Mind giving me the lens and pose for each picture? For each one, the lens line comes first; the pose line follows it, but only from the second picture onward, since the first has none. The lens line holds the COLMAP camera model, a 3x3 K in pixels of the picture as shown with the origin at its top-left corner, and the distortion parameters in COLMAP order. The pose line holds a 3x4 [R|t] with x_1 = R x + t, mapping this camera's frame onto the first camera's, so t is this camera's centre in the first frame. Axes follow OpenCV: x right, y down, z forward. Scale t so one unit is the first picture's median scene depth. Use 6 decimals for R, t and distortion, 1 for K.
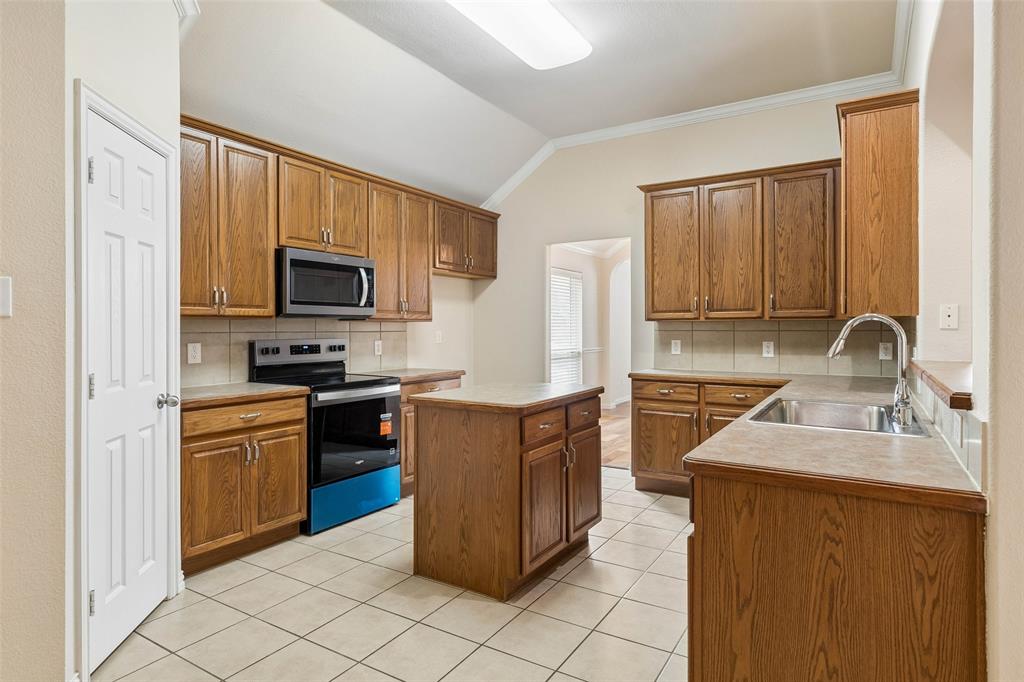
lens RADIAL K [[563.4, 0, 510.9], [0, 563.4, 334.0], [0, 0, 1]] dist [0.000691, -0.000427]
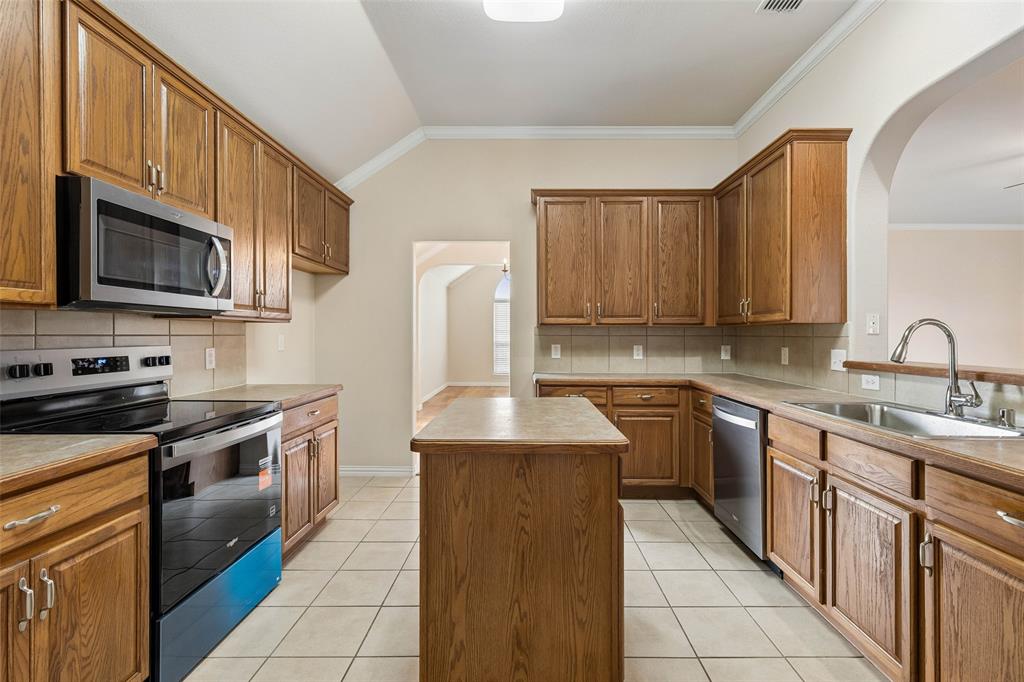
lens RADIAL K [[462.9, 0, 518.1], [0, 462.9, 338.4], [0, 0, 1]] dist [0.003345, 0.000092]
pose [[0.851439, 0.000134, 0.524453, -0.258593], [0.000622, 0.999999, -0.001265, 0.000352], [-0.524453, 0.001403, 0.851438, 0.376868]]
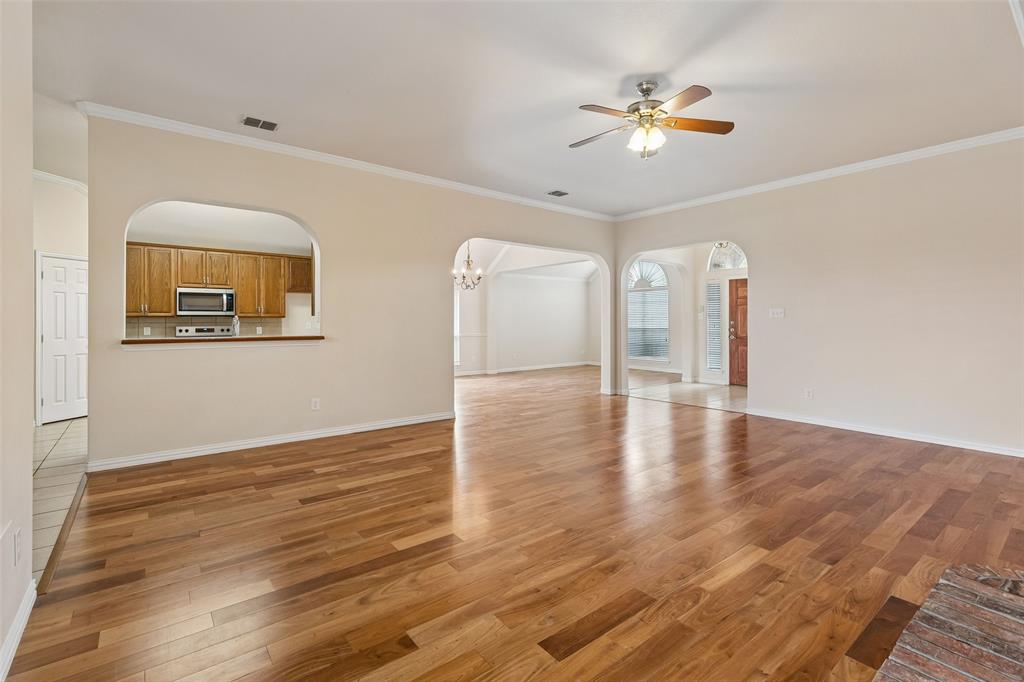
lens RADIAL K [[462.9, 0, 512.9], [0, 462.9, 321.7], [0, 0, 1]] dist [0.003345, 0.000092]
pose [[0.936591, -0.005151, -0.350387, 1.499690], [0.001497, 0.999942, -0.010698, 0.014304], [0.350422, 0.009495, 0.936544, -0.323865]]
